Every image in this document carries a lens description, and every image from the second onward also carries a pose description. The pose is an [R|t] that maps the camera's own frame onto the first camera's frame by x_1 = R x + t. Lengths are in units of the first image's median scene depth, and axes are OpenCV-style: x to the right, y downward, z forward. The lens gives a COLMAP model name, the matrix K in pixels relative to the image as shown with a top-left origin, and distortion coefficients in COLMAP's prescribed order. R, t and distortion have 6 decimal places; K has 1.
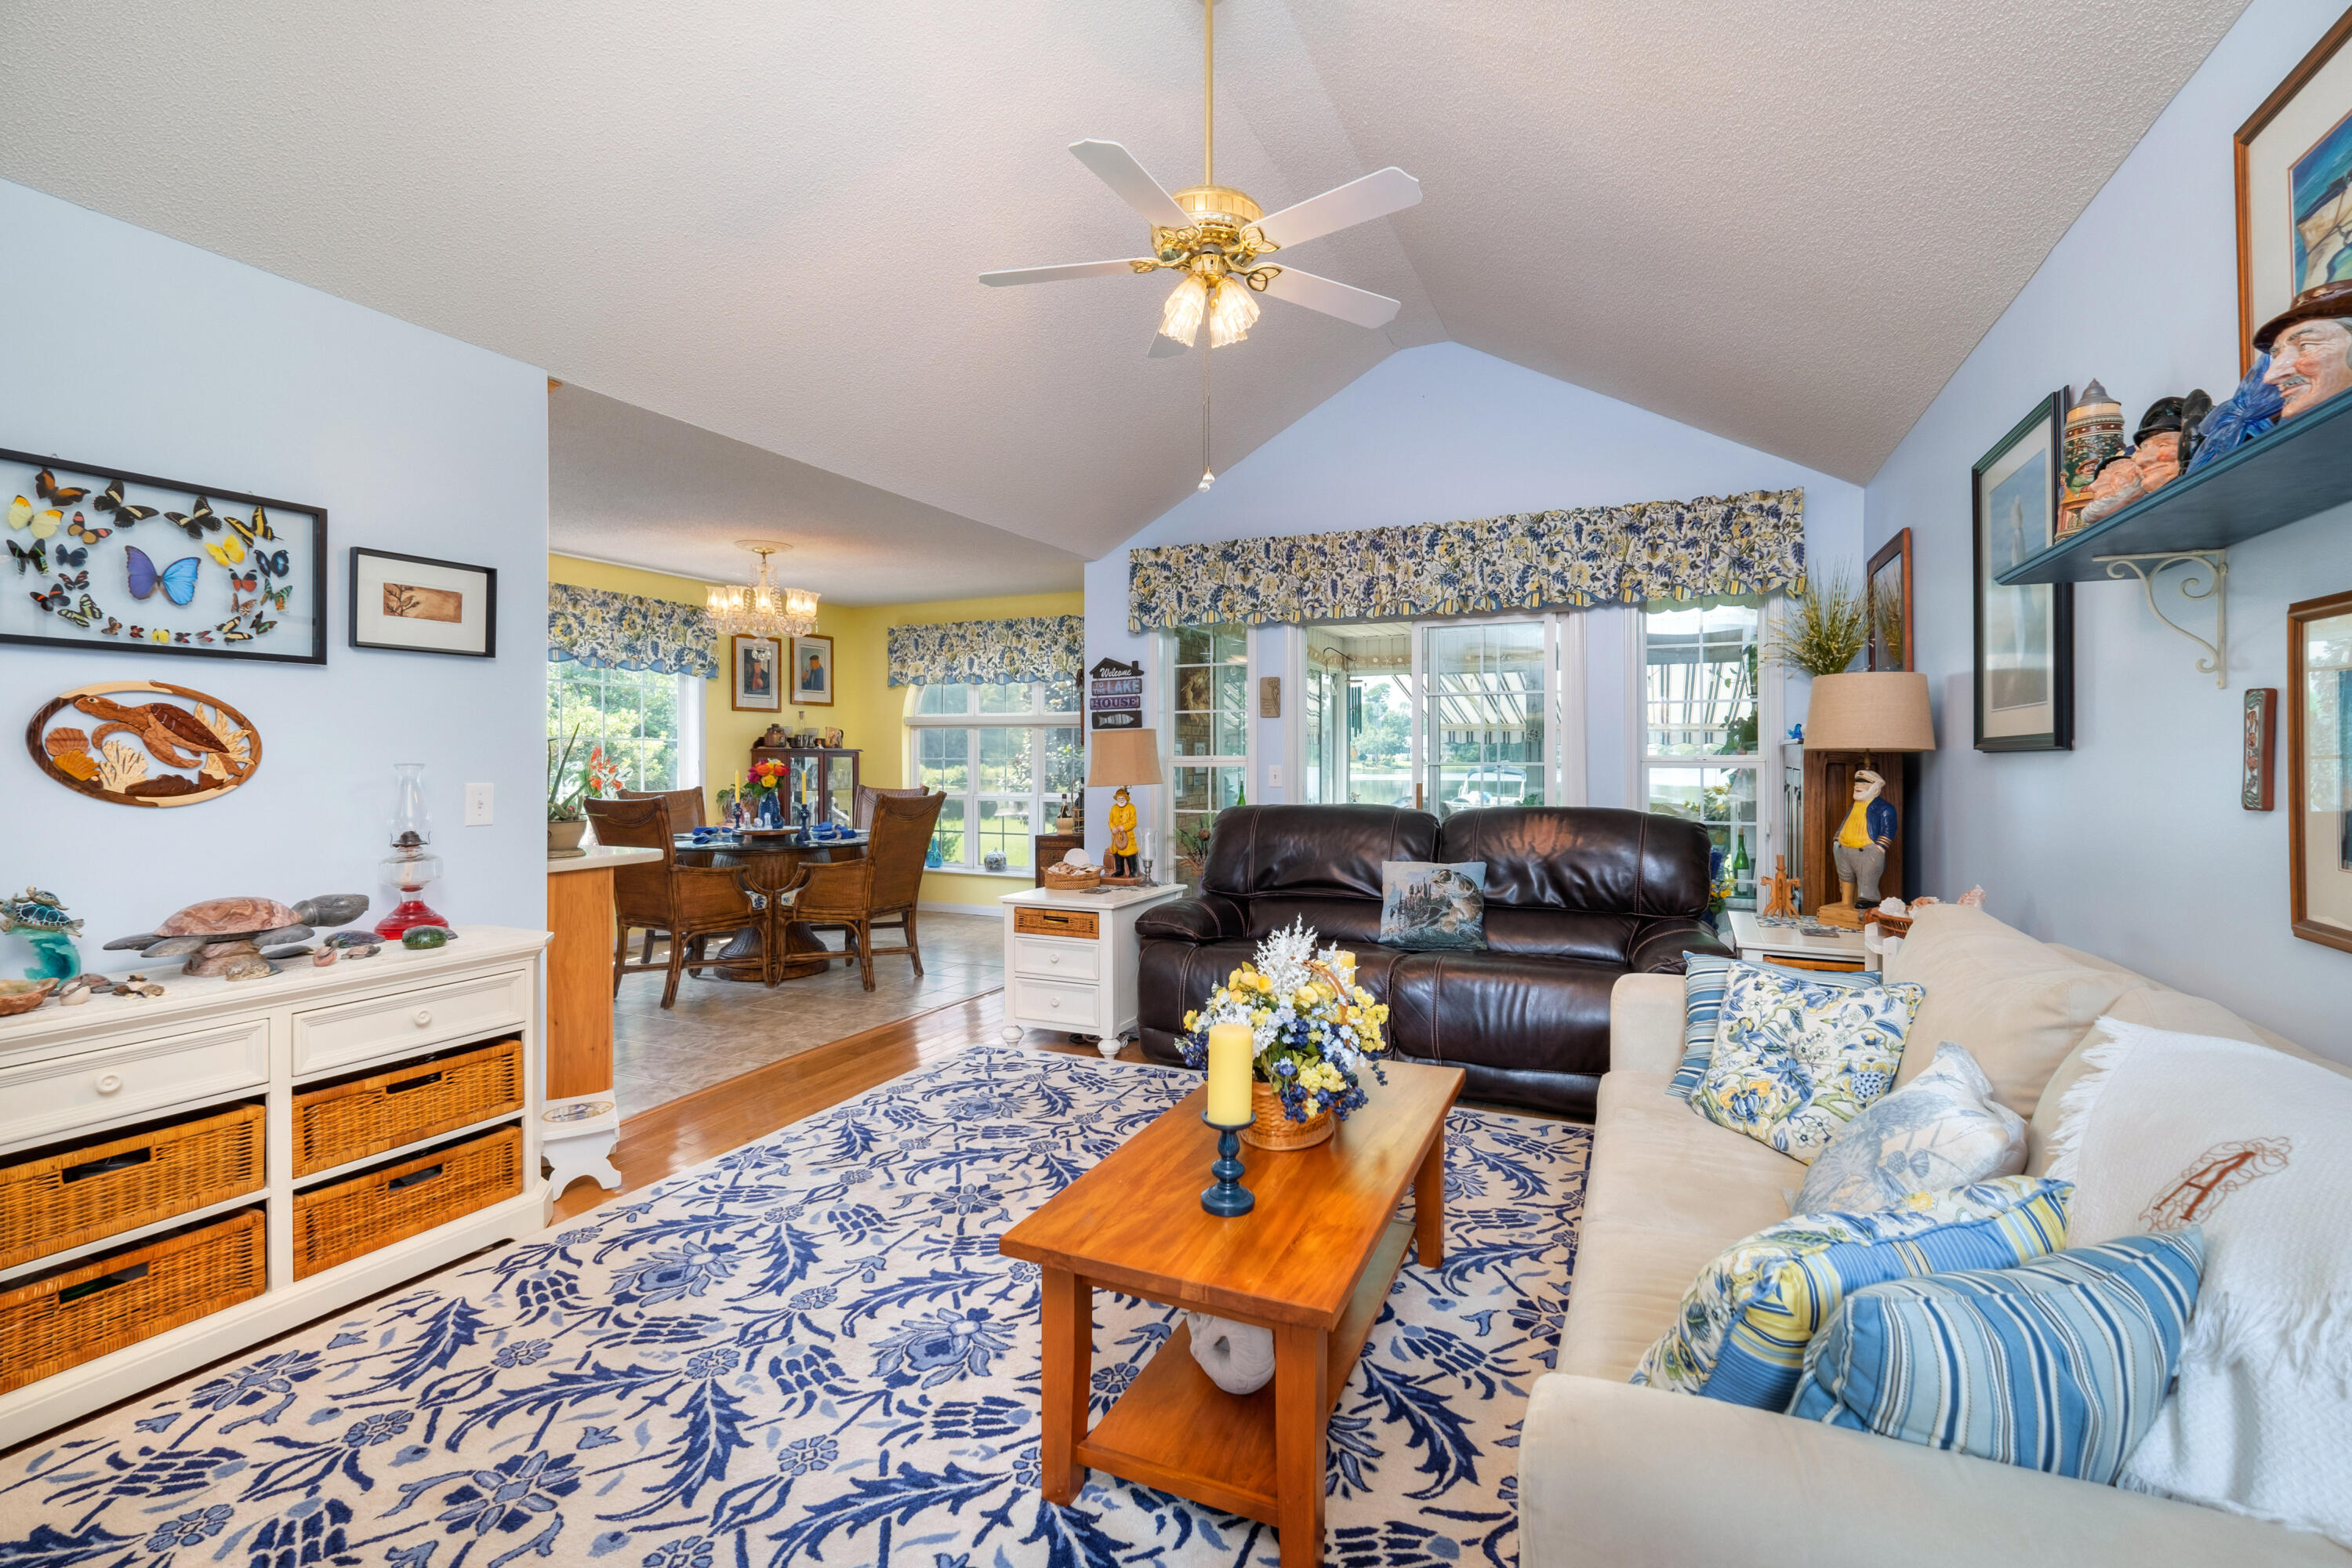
lens RADIAL K [[1029.5, 0, 1190.3], [0, 1029.5, 761.5], [0, 0, 1]] dist [-0.006900, 0.000882]
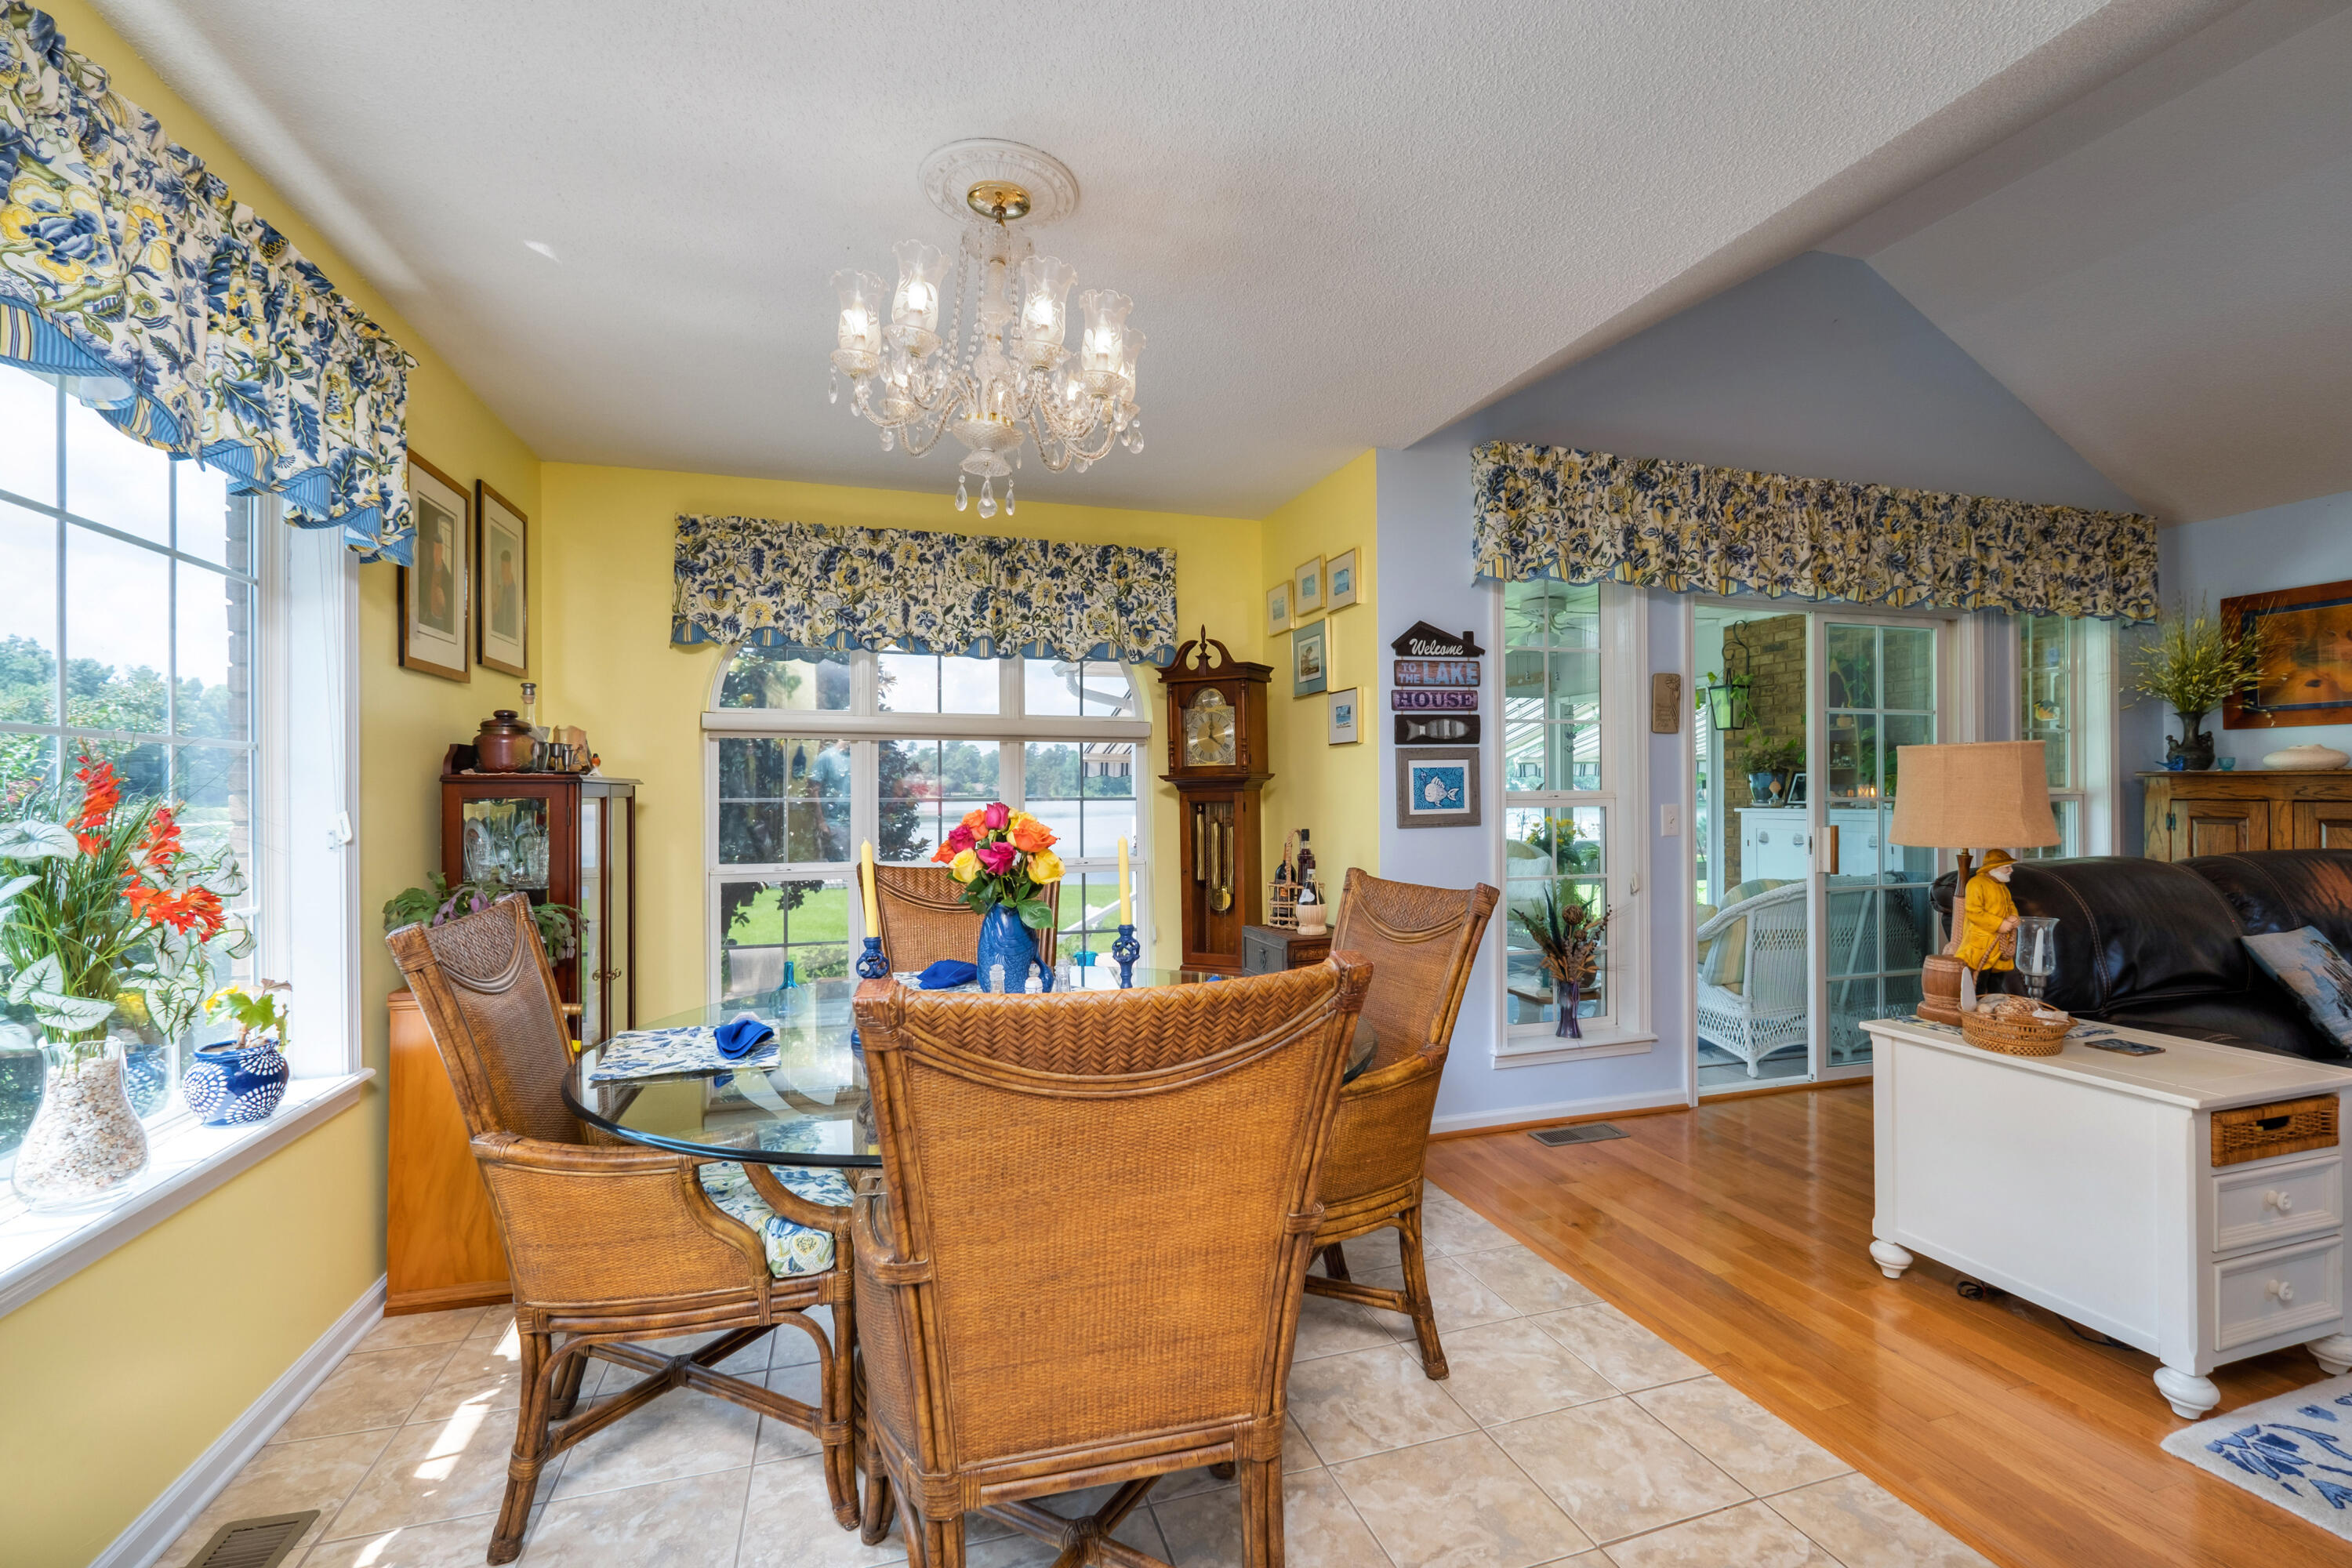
lens RADIAL K [[1029.0, 0, 1188.2], [0, 1029.0, 789.0], [0, 0, 1]] dist [-0.003269, -0.000162]
pose [[0.743908, -0.002238, 0.668278, -0.740847], [0.007903, 0.999954, -0.005449, -0.005942], [-0.668235, 0.009336, 0.743892, 0.865613]]
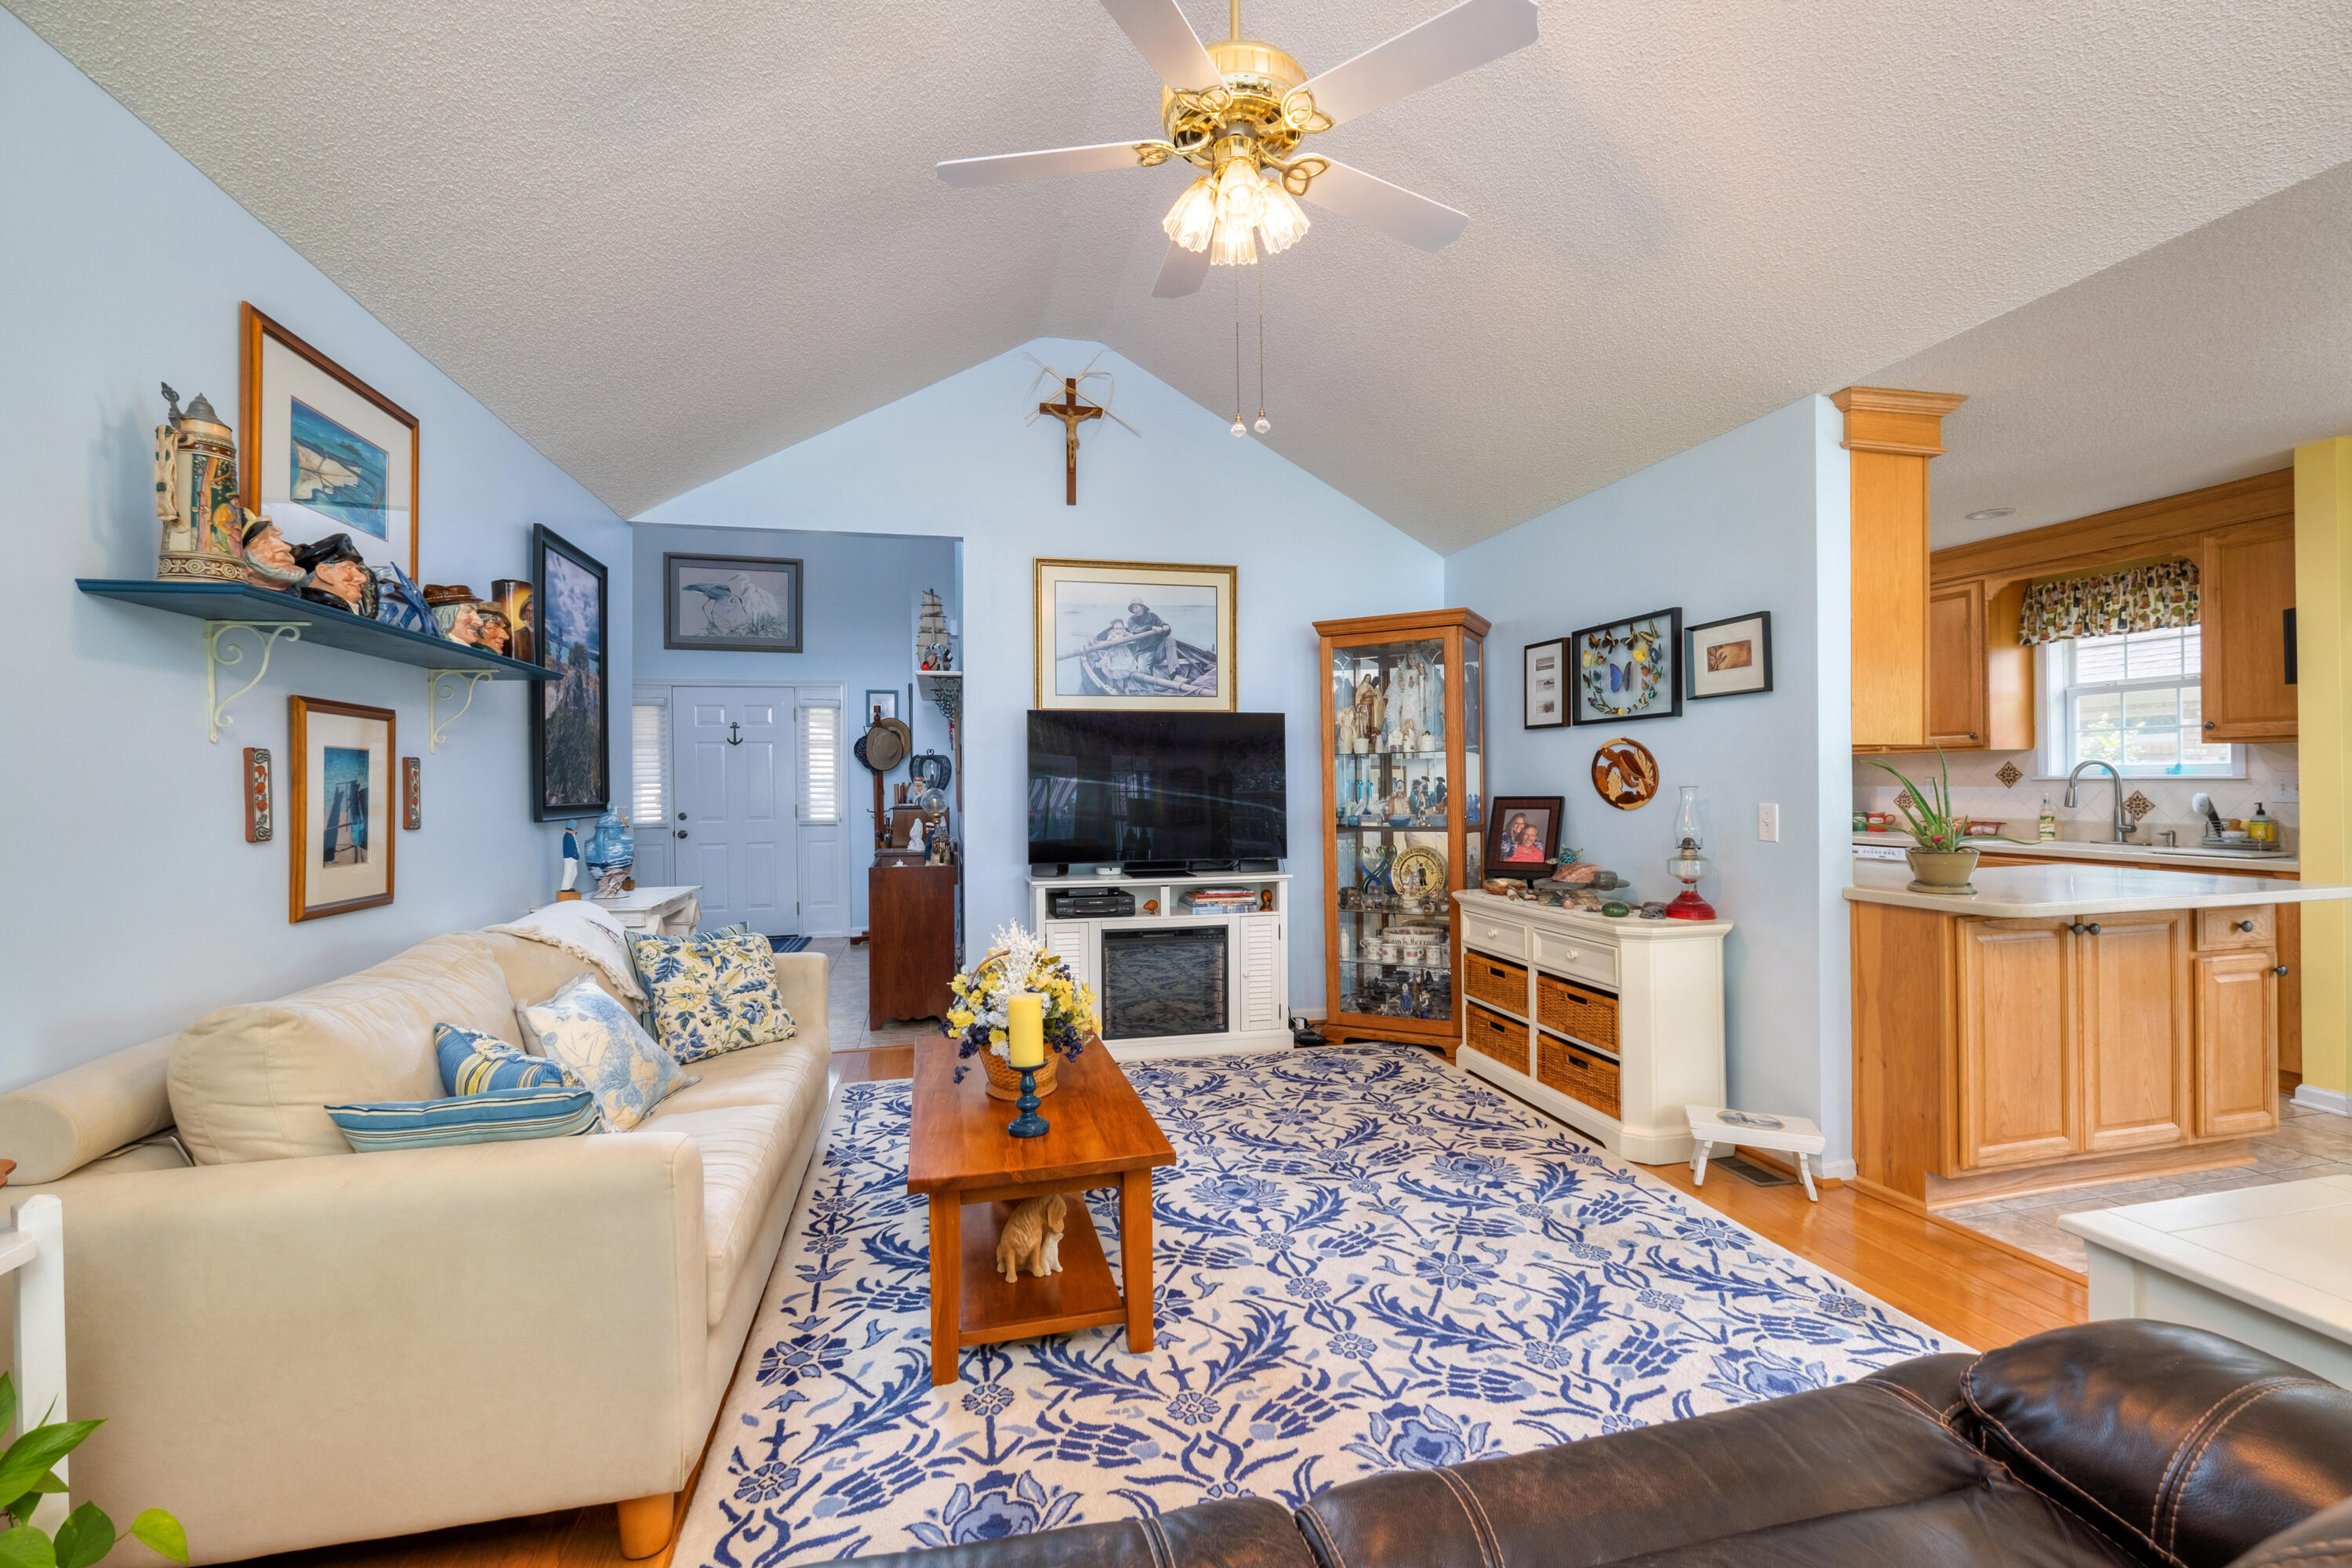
lens RADIAL K [[1021.3, 0, 1199.4], [0, 1021.3, 782.6], [0, 0, 1]] dist [-0.003125, 0.000224]
pose [[-0.784006, 0.009243, -0.620685, 0.306040], [0.007268, 0.999957, 0.005711, -0.007972], [0.620711, -0.000034, -0.784040, 0.929148]]
